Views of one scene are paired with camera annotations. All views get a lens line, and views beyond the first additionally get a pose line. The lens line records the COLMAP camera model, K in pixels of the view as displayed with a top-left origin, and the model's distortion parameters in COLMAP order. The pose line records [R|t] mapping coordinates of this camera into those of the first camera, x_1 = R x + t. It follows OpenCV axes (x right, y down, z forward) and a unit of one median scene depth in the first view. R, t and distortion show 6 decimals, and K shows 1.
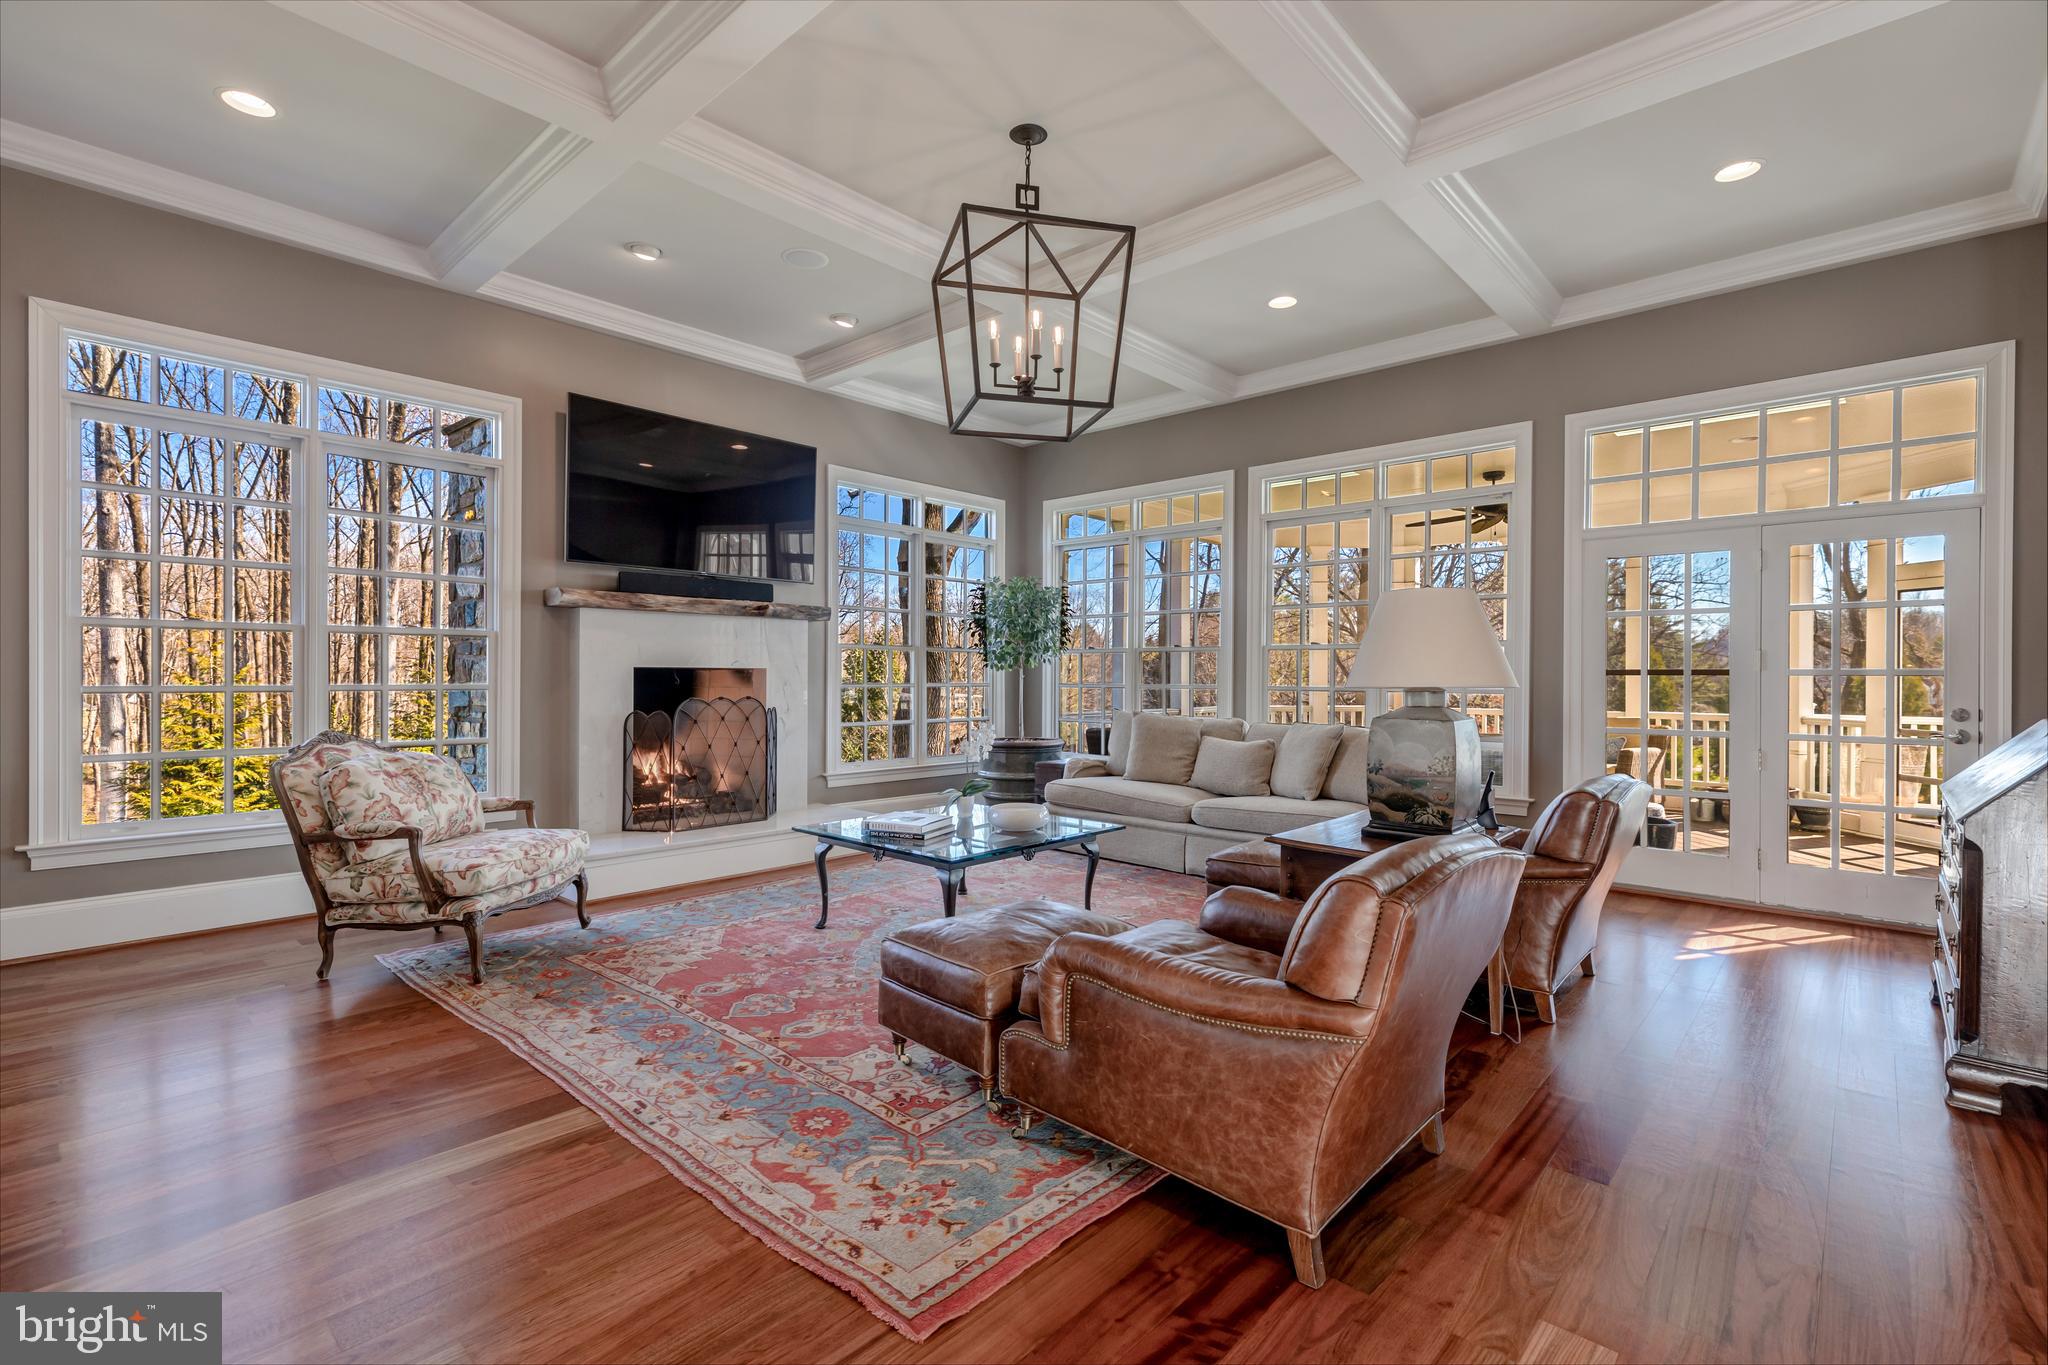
lens RADIAL K [[932.2, 0, 1022.7], [0, 932.2, 684.5], [0, 0, 1]] dist [-0.001012, 0.000758]
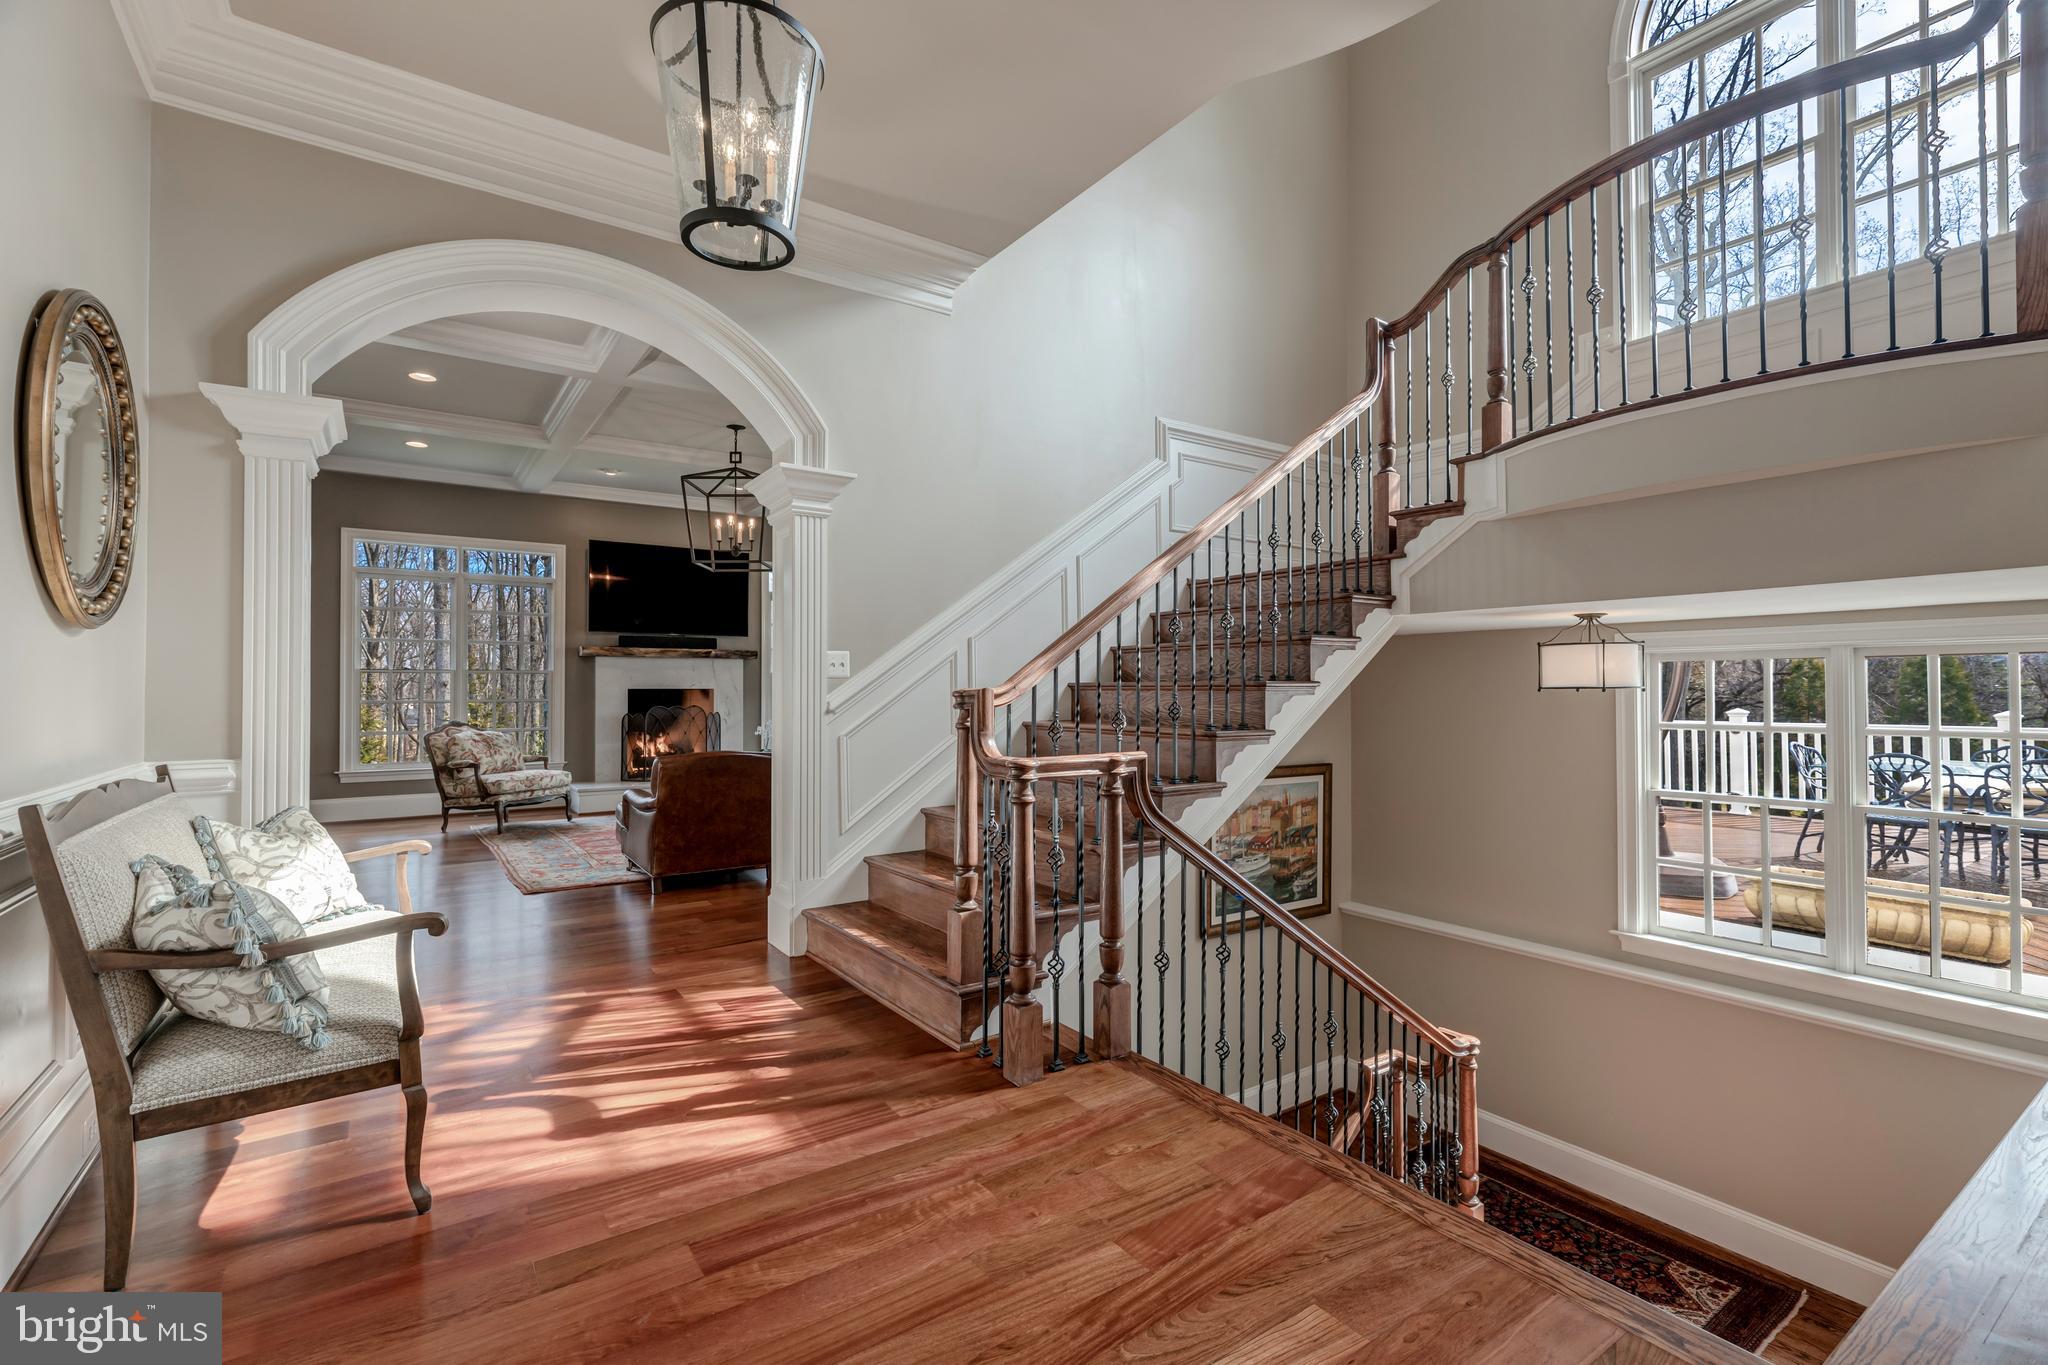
lens RADIAL K [[932.2, 0, 1028.0], [0, 932.2, 680.8], [0, 0, 1]] dist [-0.001012, 0.000758]
pose [[0.973679, -0.008532, -0.227766, 0.894537], [0.004116, 0.999794, -0.019855, 0.005961], [0.227888, 0.018395, 0.973514, -0.681858]]
